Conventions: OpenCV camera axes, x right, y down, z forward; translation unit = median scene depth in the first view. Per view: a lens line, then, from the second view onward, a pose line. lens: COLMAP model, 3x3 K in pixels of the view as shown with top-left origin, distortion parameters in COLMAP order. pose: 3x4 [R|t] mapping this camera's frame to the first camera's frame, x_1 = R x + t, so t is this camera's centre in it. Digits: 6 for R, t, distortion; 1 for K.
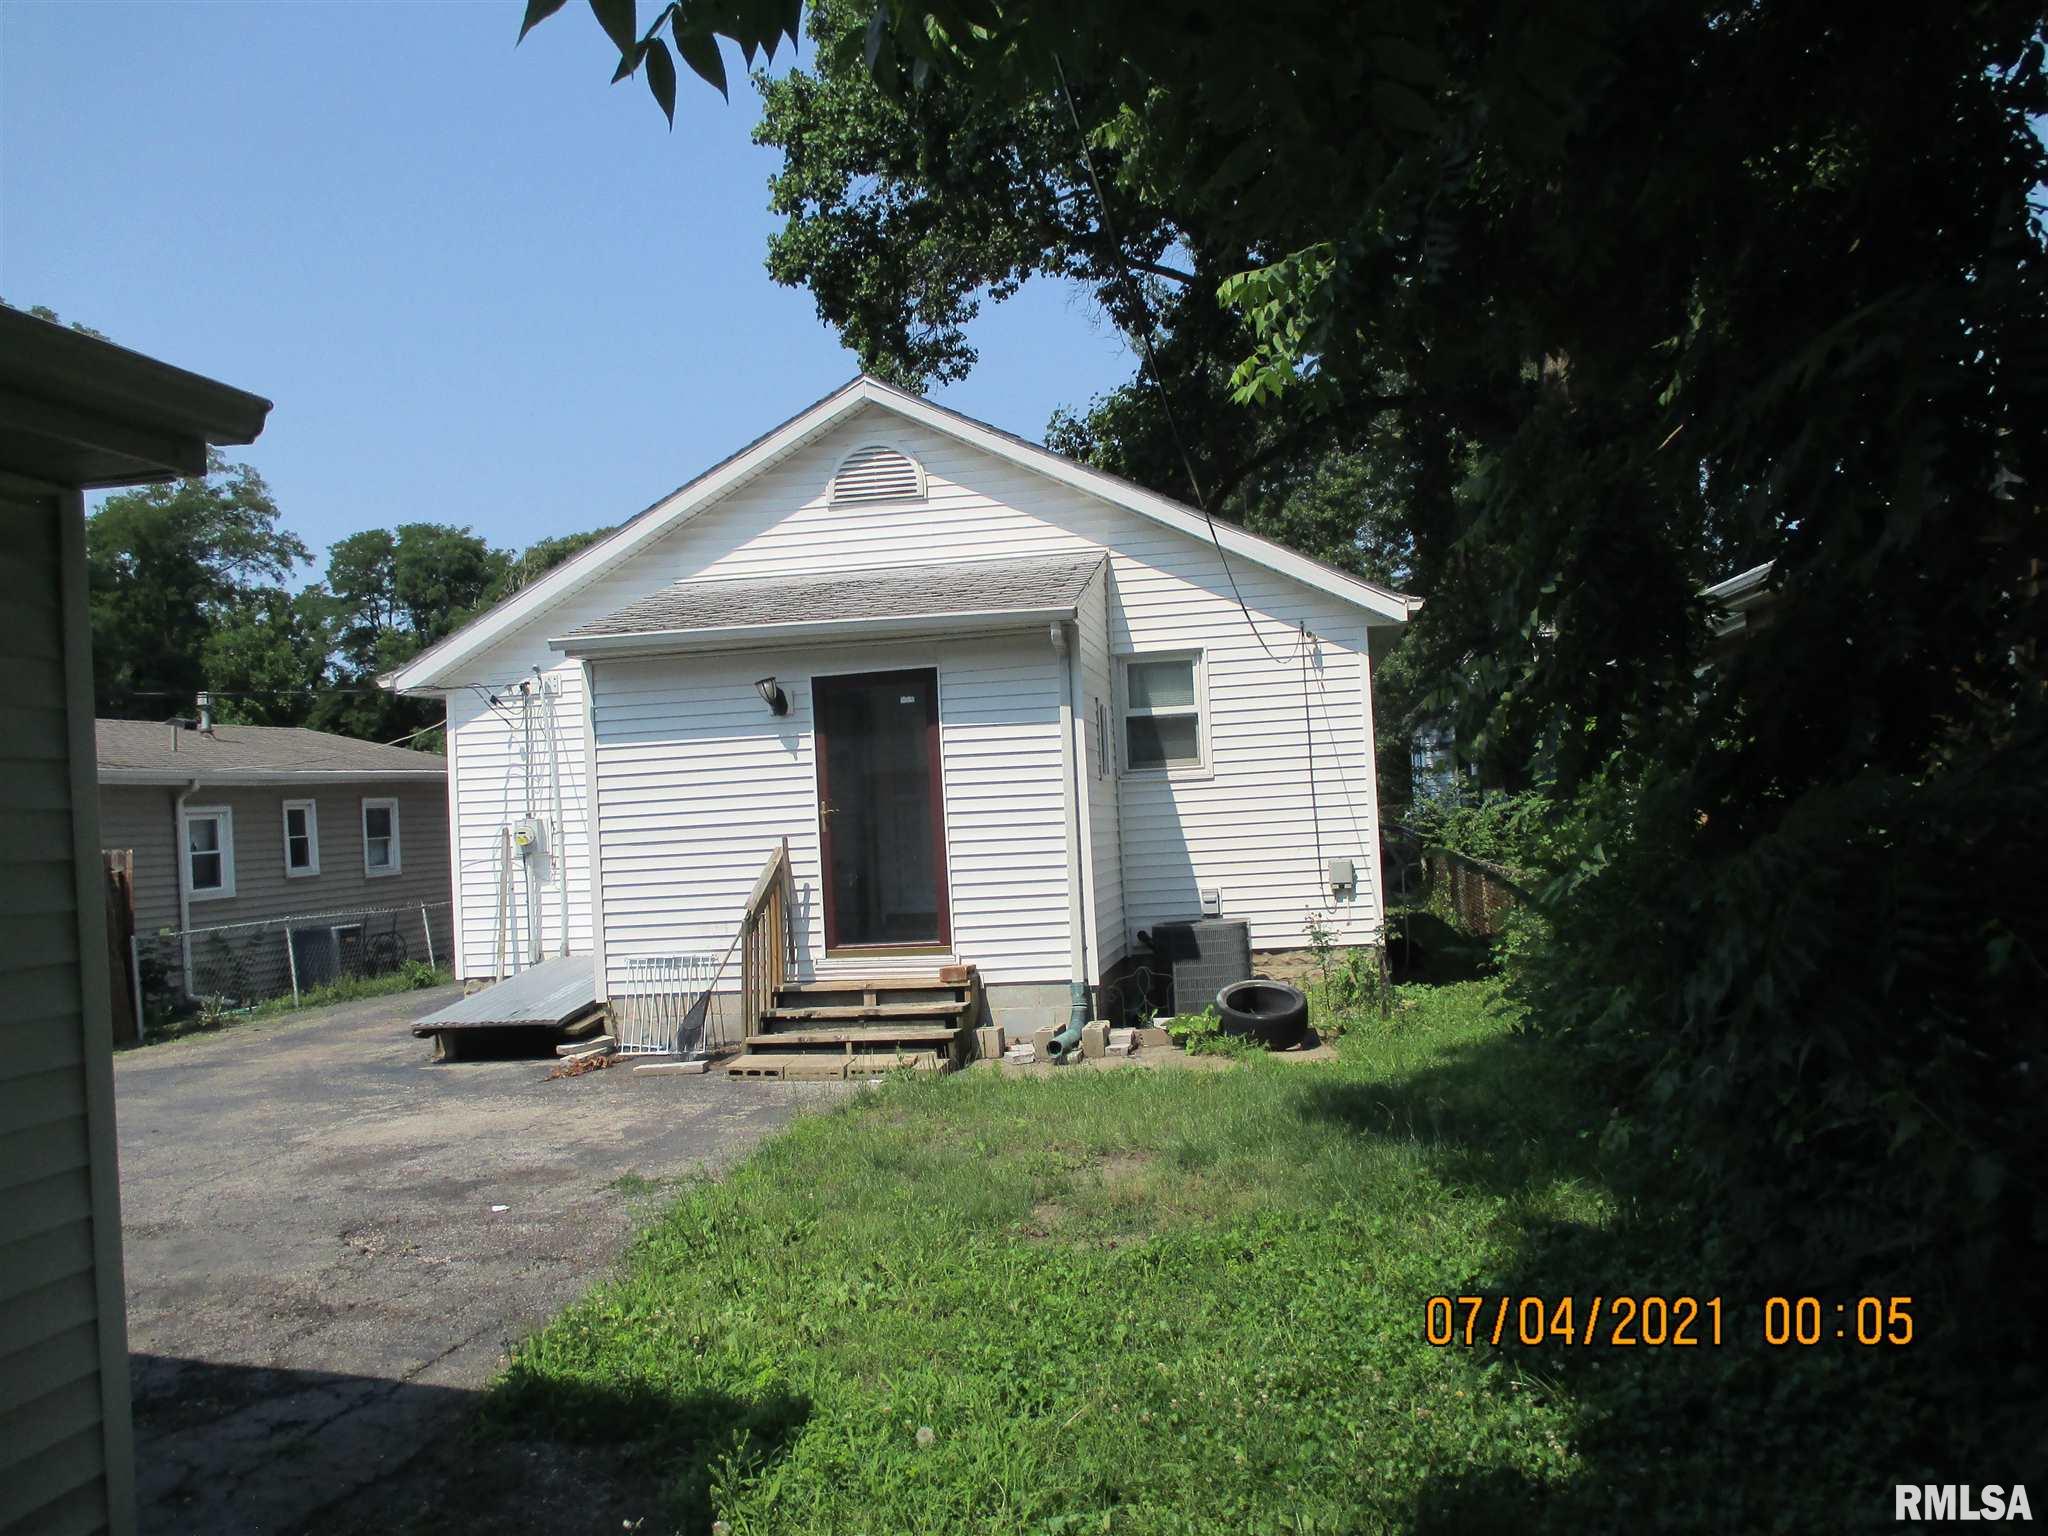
lens RADIAL K [[1695.0, 0, 1024.0], [0, 1695.0, 768.0], [0, 0, 1]] dist [-0.015084, -0.027064]
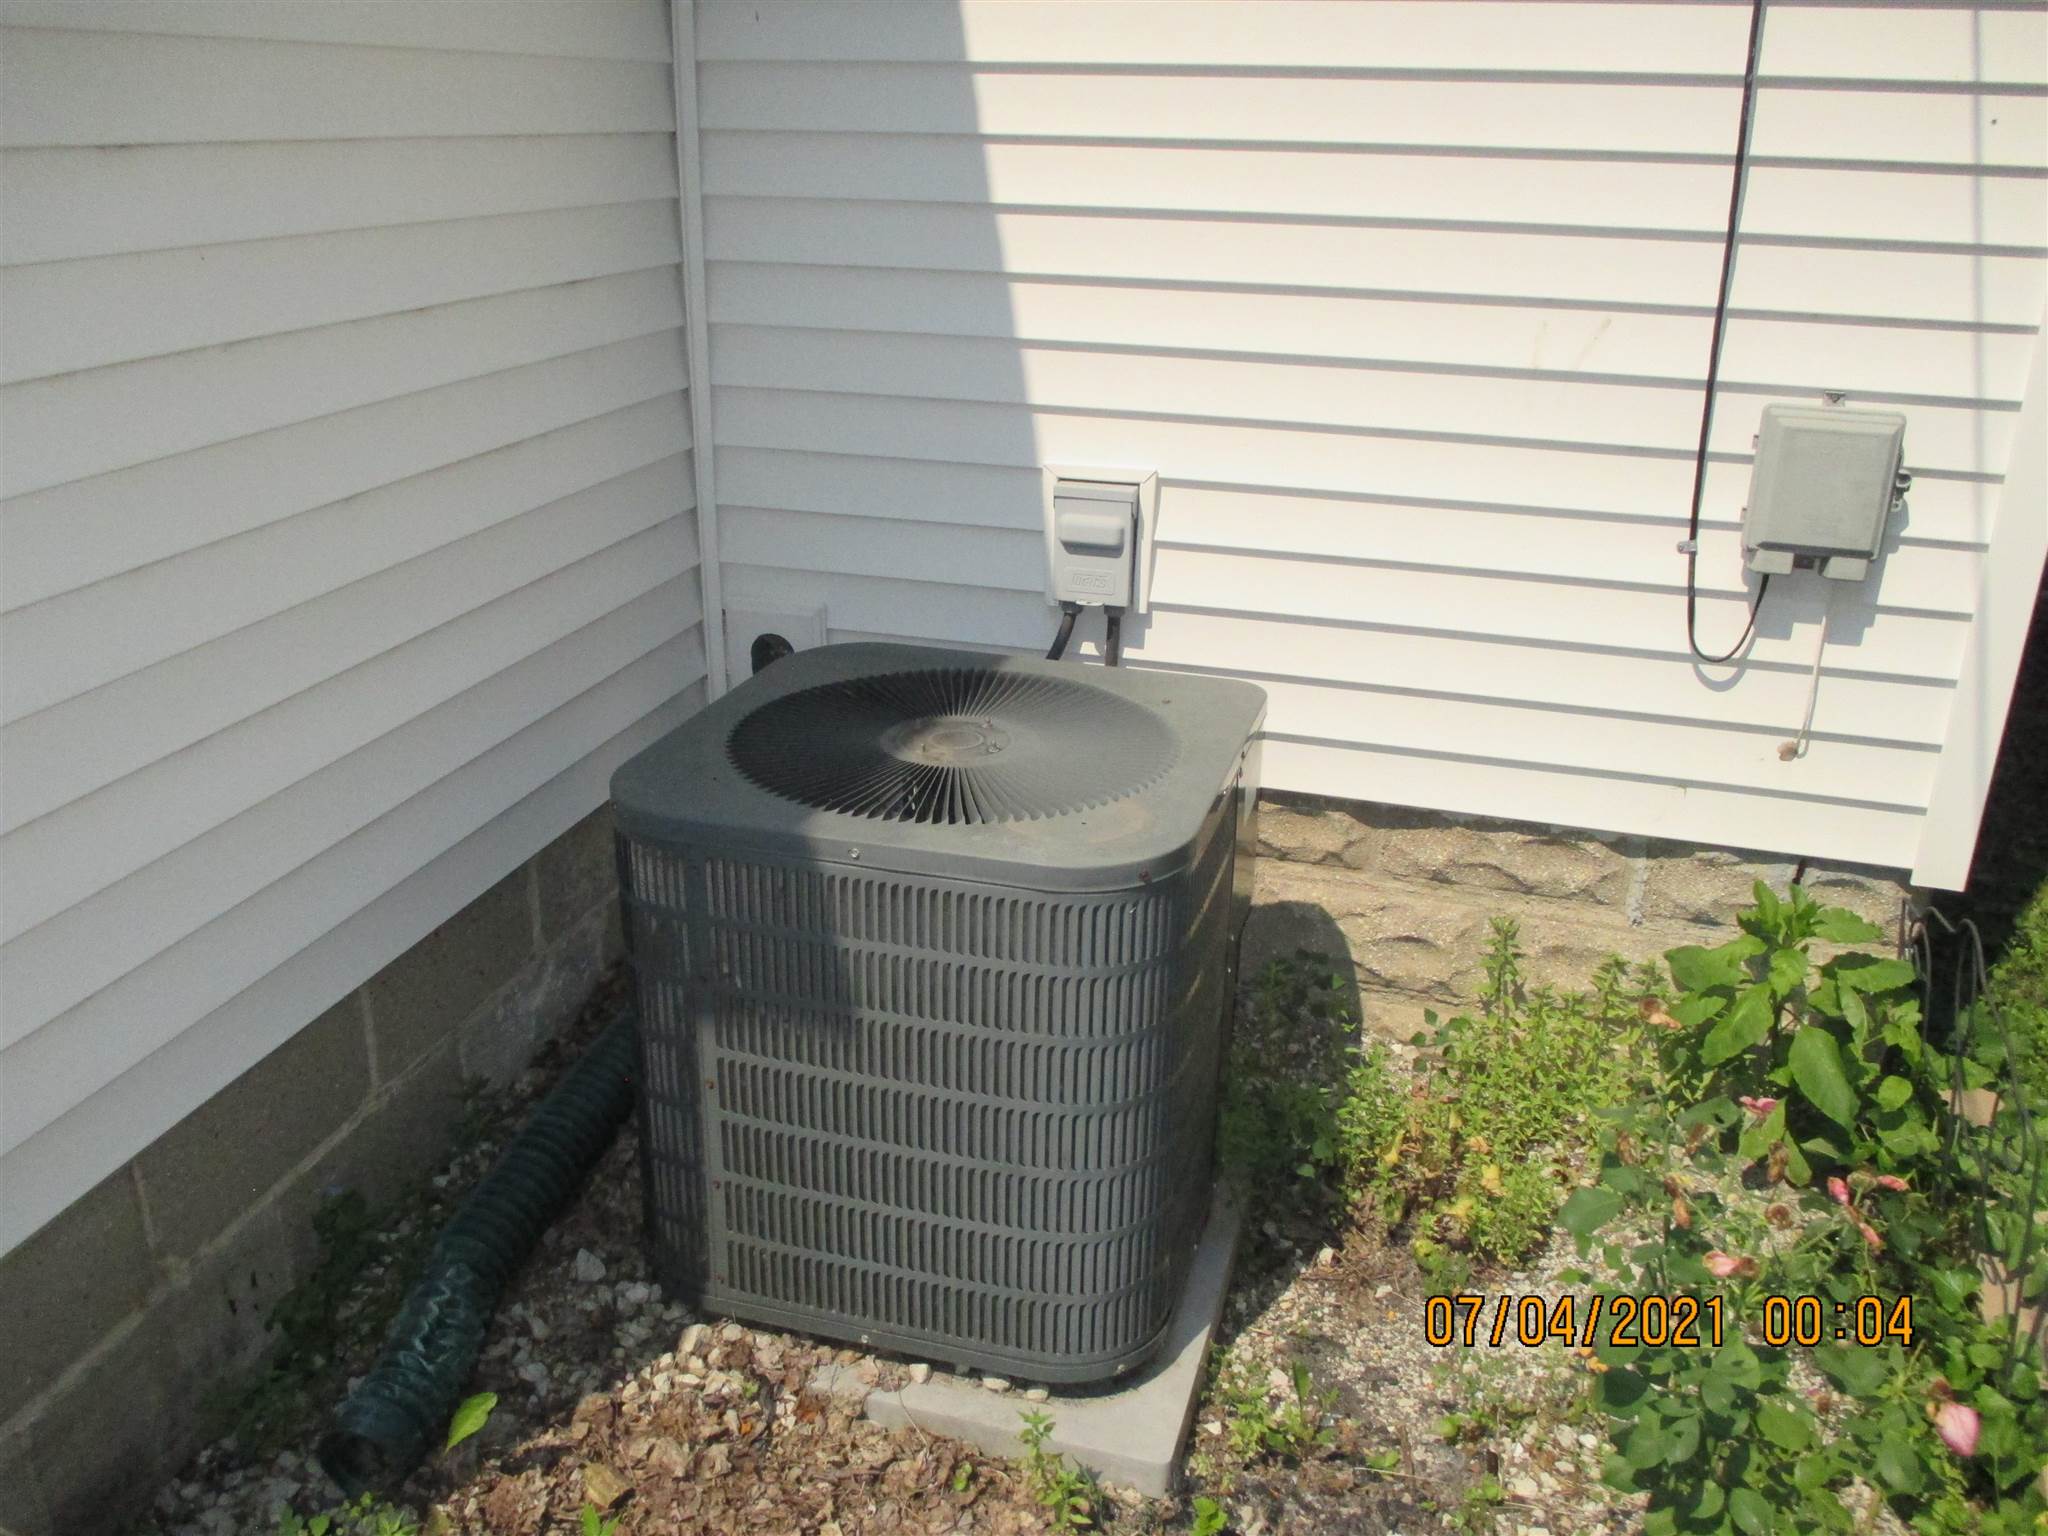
lens RADIAL K [[1695.0, 0, 1024.0], [0, 1695.0, 768.0], [0, 0, 1]] dist [-0.015084, -0.027064]
pose [[0.991577, 0.109785, -0.068718, 0.119601], [-0.074707, 0.918218, 0.388965, 0.026626], [0.105801, -0.380555, 0.918686, 0.816269]]
